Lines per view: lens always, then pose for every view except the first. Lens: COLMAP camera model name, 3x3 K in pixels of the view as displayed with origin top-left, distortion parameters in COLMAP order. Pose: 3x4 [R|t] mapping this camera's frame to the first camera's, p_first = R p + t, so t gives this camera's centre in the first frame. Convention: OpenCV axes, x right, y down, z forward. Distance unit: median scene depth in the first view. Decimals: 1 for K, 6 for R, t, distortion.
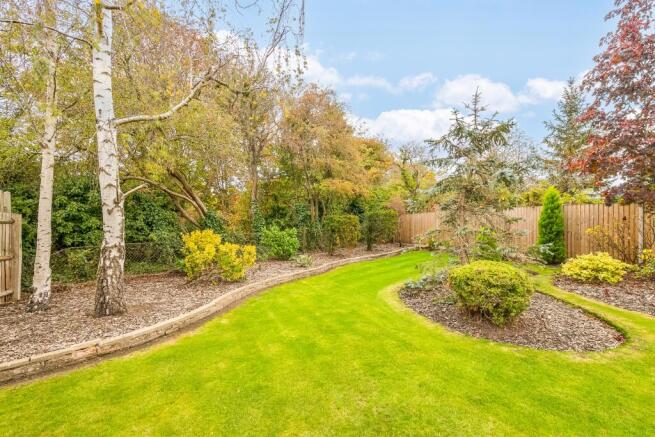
lens RADIAL K [[307.8, 0, 327.5], [0, 307.8, 218.5], [0, 0, 1]] dist [0.001174, 0.000305]
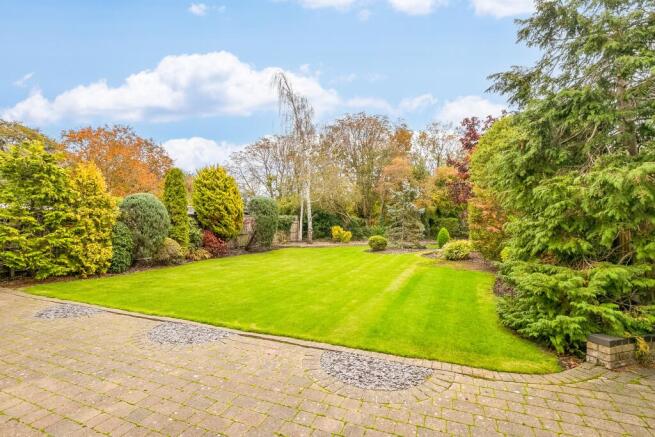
lens RADIAL K [[298.7, 0, 328.6], [0, 298.7, 219.5], [0, 0, 1]] dist [-0.001553, -0.000669]
pose [[0.732530, 0.006870, -0.680700, 1.803858], [-0.003411, 0.999974, 0.006421, -0.057023], [0.680727, -0.002382, 0.732534, -1.476539]]
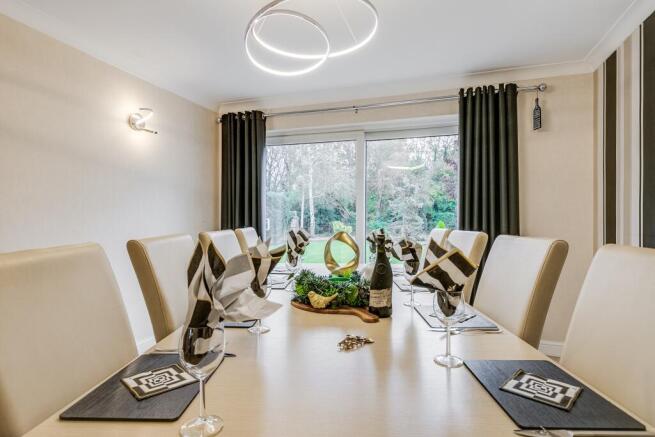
lens RADIAL K [[347.8, 0, 331.2], [0, 347.8, 220.1], [0, 0, 1]] dist [-0.003977, -0.001013]
pose [[0.773224, 0.007706, -0.634086, 2.039478], [0.003130, 0.999868, 0.015968, -0.035184], [0.634125, -0.014332, 0.773098, -2.057790]]
